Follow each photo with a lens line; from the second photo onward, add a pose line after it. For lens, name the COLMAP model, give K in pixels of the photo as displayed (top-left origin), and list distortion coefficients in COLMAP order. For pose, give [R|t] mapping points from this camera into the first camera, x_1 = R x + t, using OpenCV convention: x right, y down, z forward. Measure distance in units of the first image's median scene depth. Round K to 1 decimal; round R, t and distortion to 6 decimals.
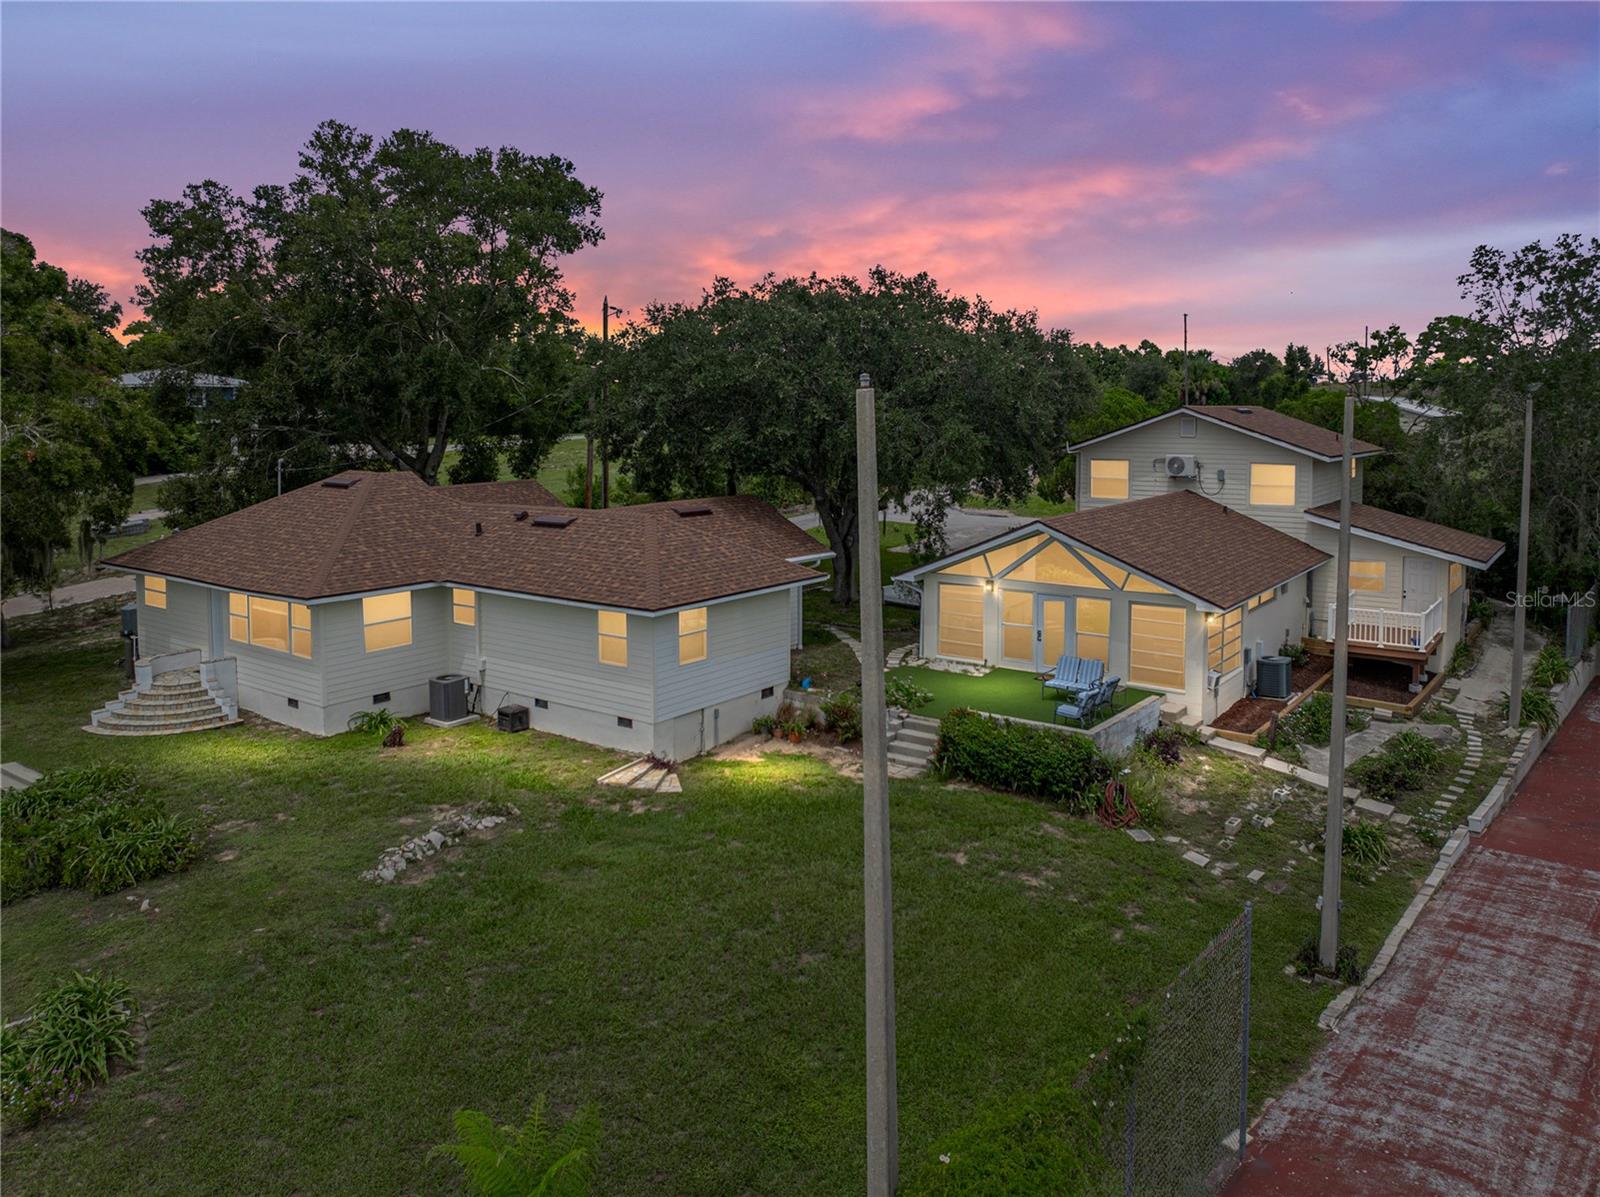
lens RADIAL K [[1165.1, 0, 819.8], [0, 1165.1, 481.6], [0, 0, 1]] dist [-0.028578, 0.000122]
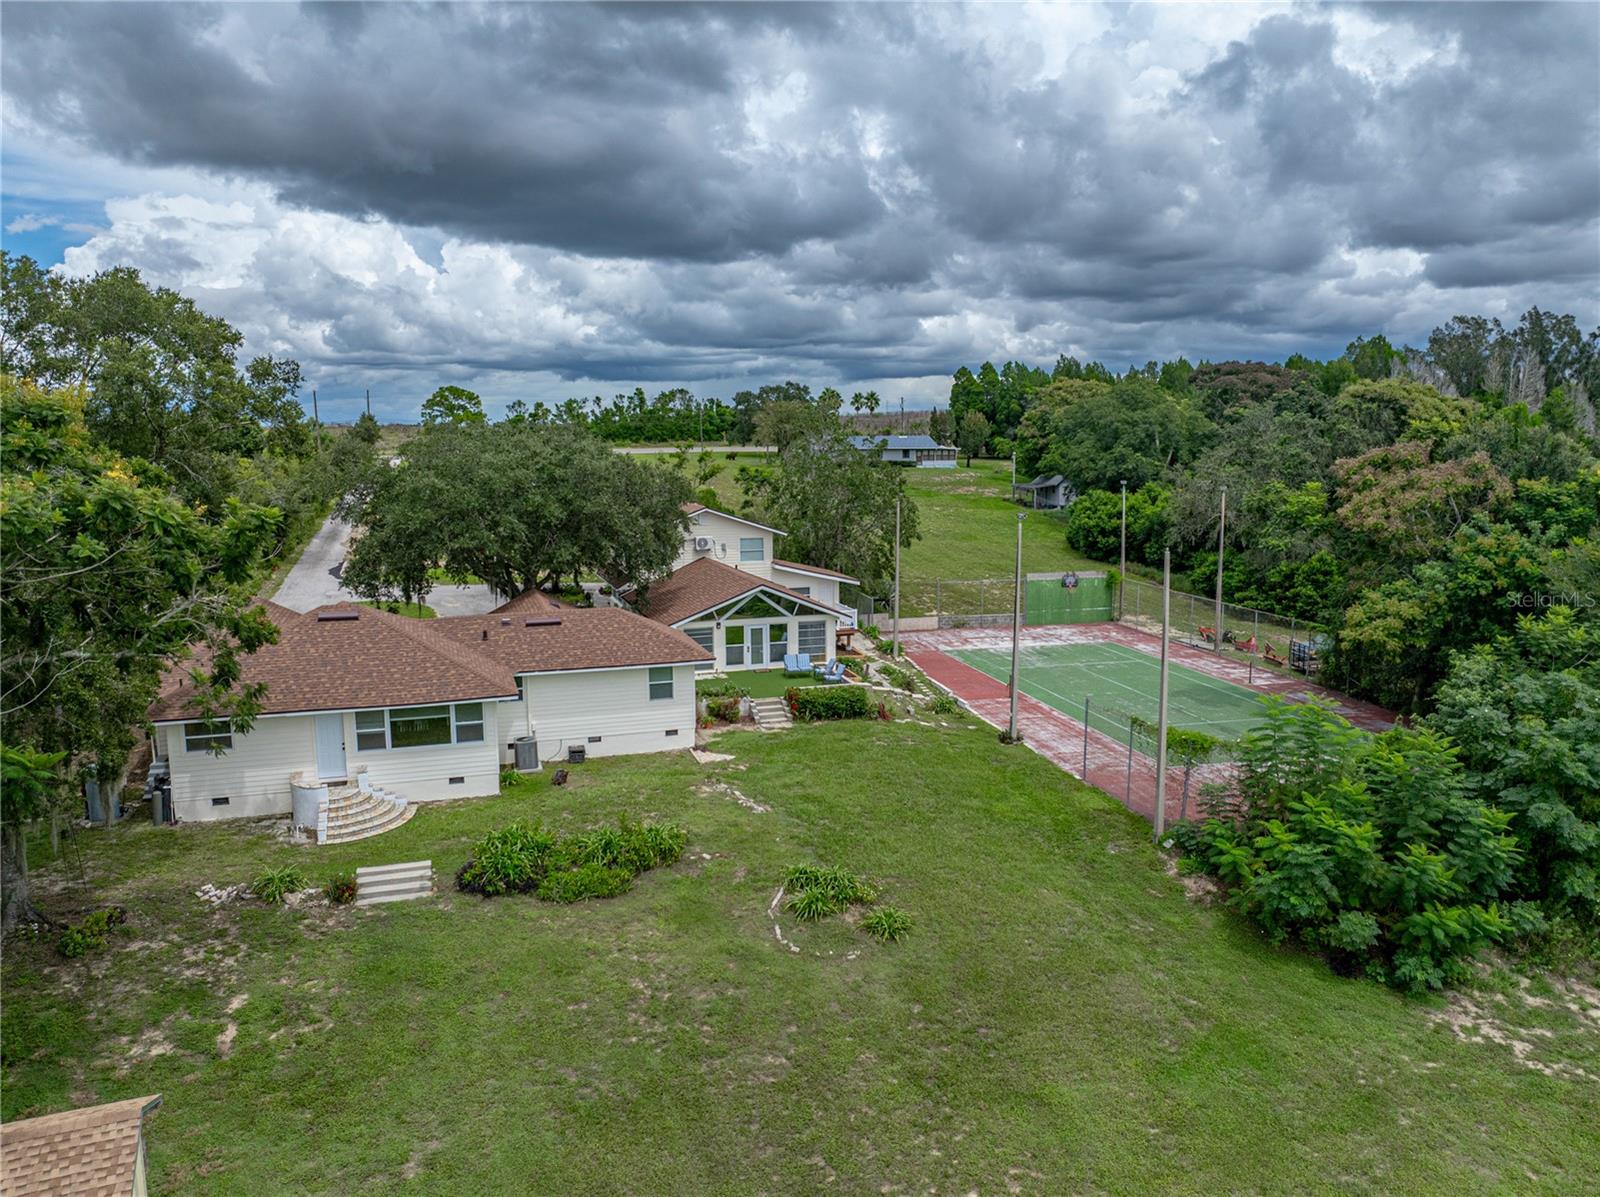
lens RADIAL K [[1137.4, 0, 806.3], [0, 1137.4, 560.3], [0, 0, 1]] dist [-0.035268, -0.000495]
pose [[0.582622, -0.091351, 0.807593, -1.265704], [0.059469, 0.995791, 0.069736, -0.129265], [-0.810564, 0.007397, 0.585603, -0.090865]]
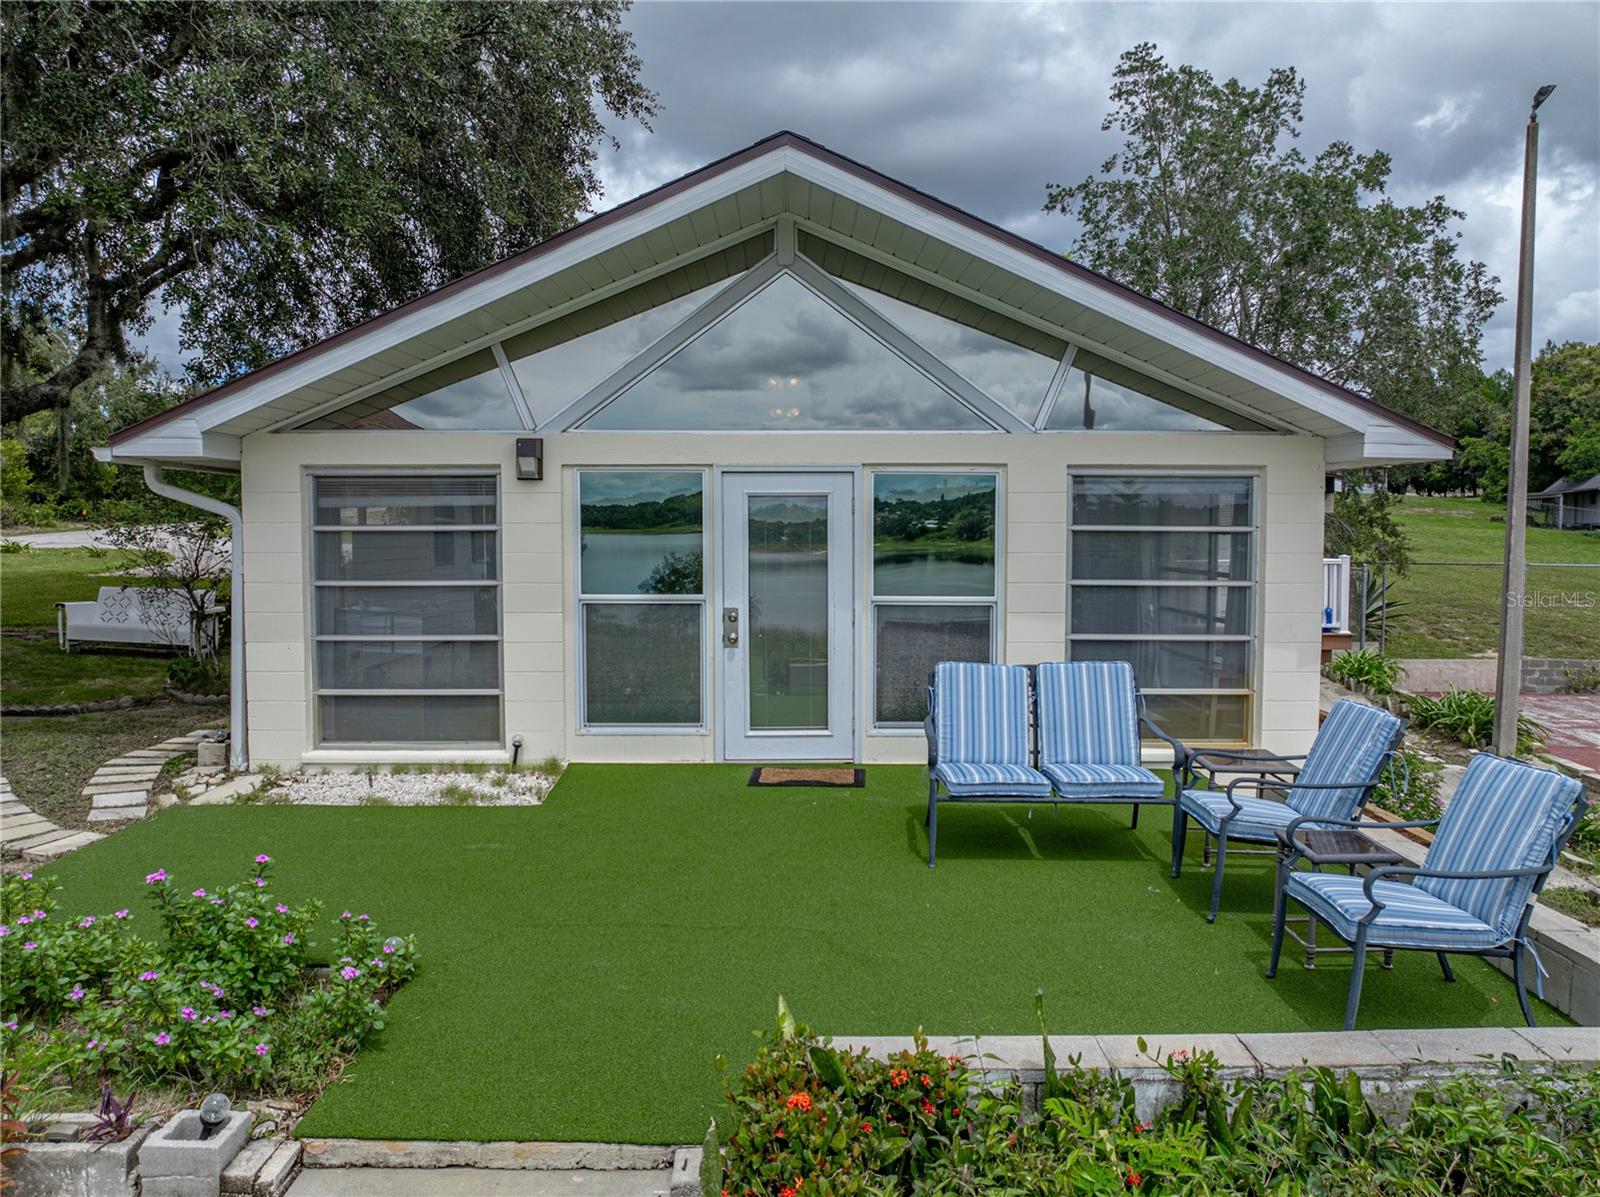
lens RADIAL K [[1122.4, 0, 800.0], [0, 1122.4, 598.5], [0, 0, 1]] dist [-0.029058, -0.000155]
pose [[0.802477, -0.033633, 0.595734, 0.048607], [0.039445, 0.999216, 0.003278, 0.139072], [-0.595377, 0.020869, 0.803175, 0.861623]]
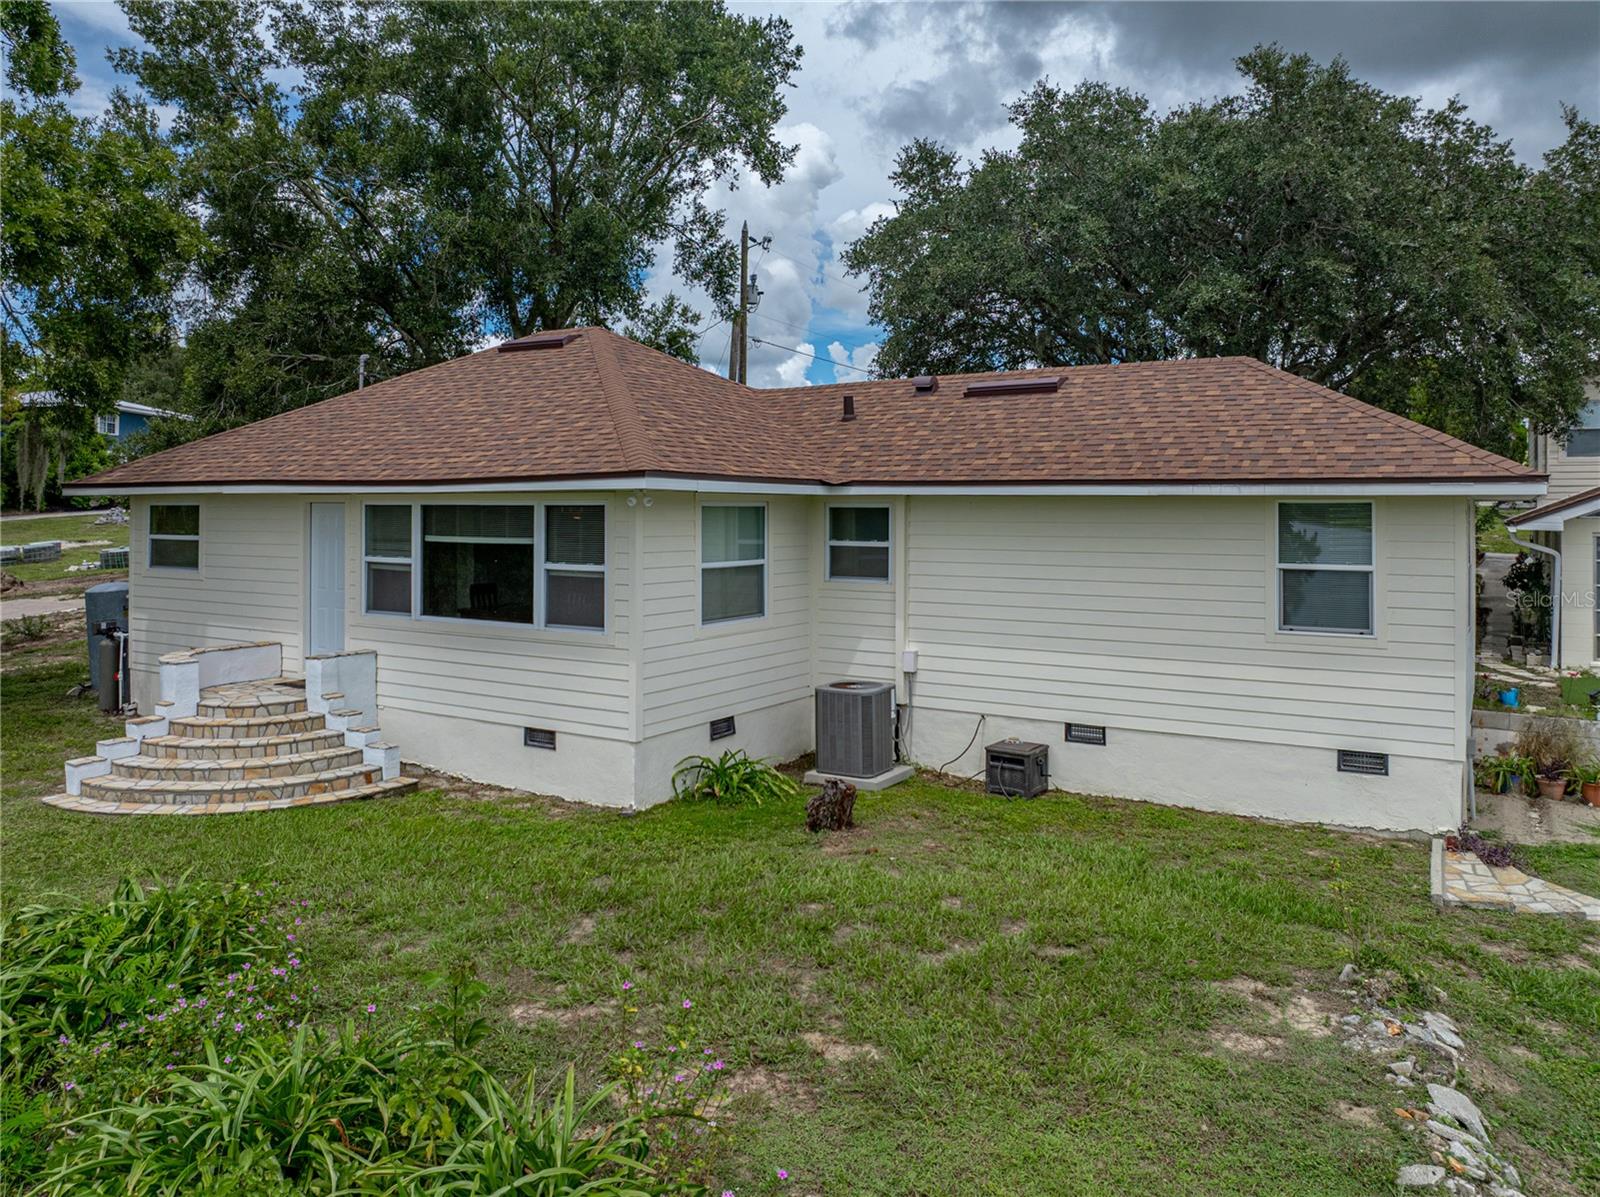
lens RADIAL K [[1158.2, 0, 795.3], [0, 1158.2, 516.2], [0, 0, 1]] dist [-0.027329, -0.004625]
pose [[0.996893, 0.008339, 0.078325, -0.397107], [-0.003328, 0.997951, -0.063893, 0.135455], [-0.078697, 0.063434, 0.994878, 0.549108]]
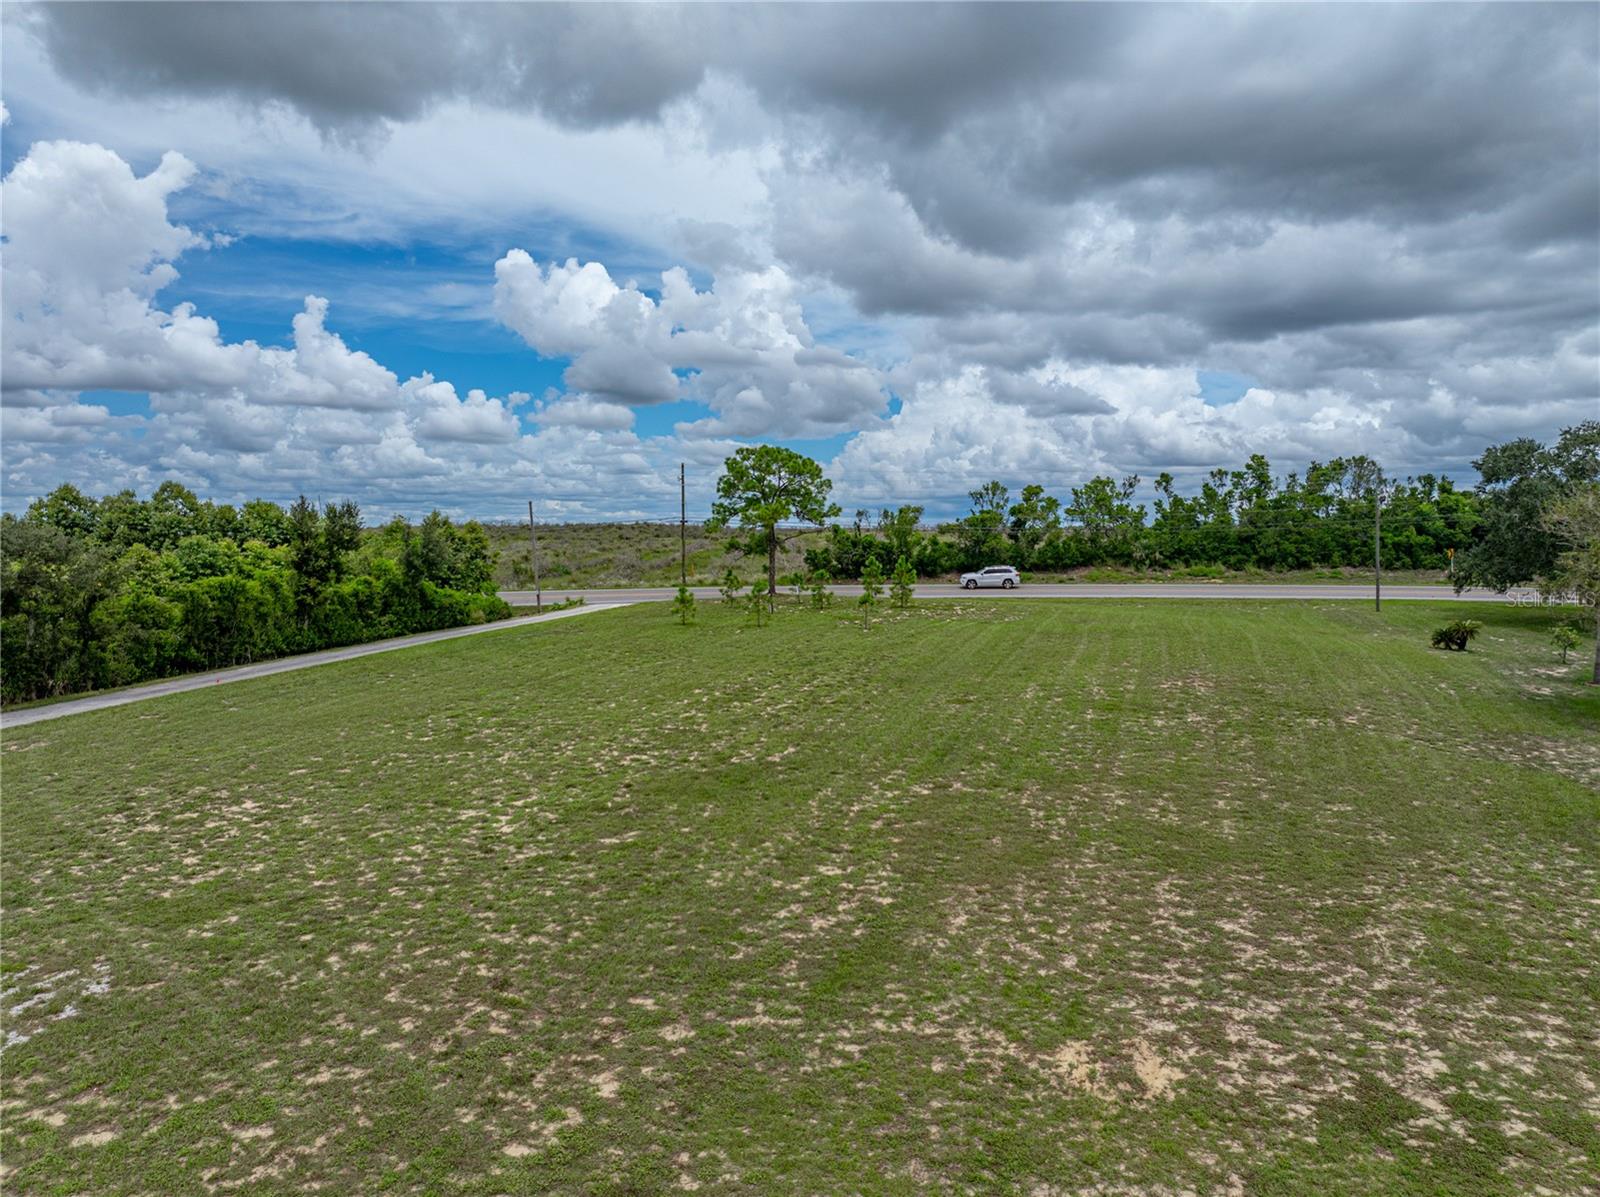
lens RADIAL K [[1137.4, 0, 806.3], [0, 1137.4, 560.3], [0, 0, 1]] dist [-0.035268, -0.000495]
pose [[0.946331, 0.001199, 0.323198, 2.186175], [0.015041, 0.998746, -0.047747, -0.352111], [-0.322850, 0.050046, 0.945126, 2.635577]]
